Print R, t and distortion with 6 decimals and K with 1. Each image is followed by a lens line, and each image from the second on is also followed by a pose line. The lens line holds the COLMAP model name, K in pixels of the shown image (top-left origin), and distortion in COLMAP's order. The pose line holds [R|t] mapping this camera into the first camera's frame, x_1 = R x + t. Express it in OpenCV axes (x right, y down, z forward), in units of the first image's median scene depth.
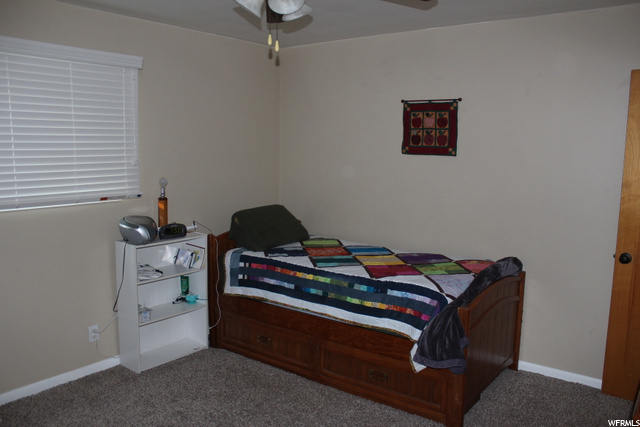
lens RADIAL K [[561.9, 0, 320.0], [0, 561.9, 213.5], [0, 0, 1]] dist [-0.013141, -0.002713]
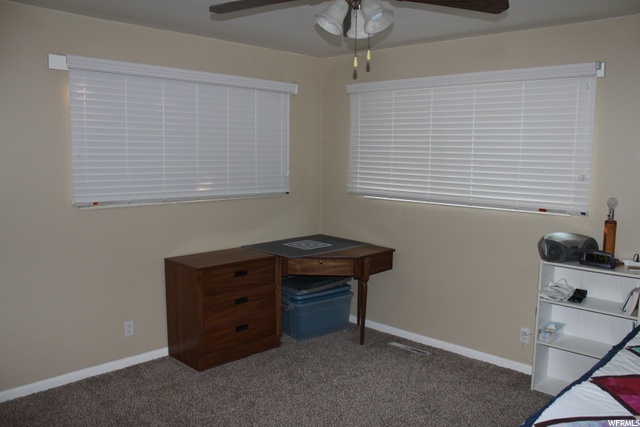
lens RADIAL K [[561.9, 0, 320.0], [0, 561.9, 213.5], [0, 0, 1]] dist [-0.013141, -0.002713]
pose [[-0.101736, 0.111367, -0.988558, 0.664820], [-0.140904, 0.982083, 0.125138, -0.090808], [0.984782, 0.152023, -0.084221, 0.686877]]
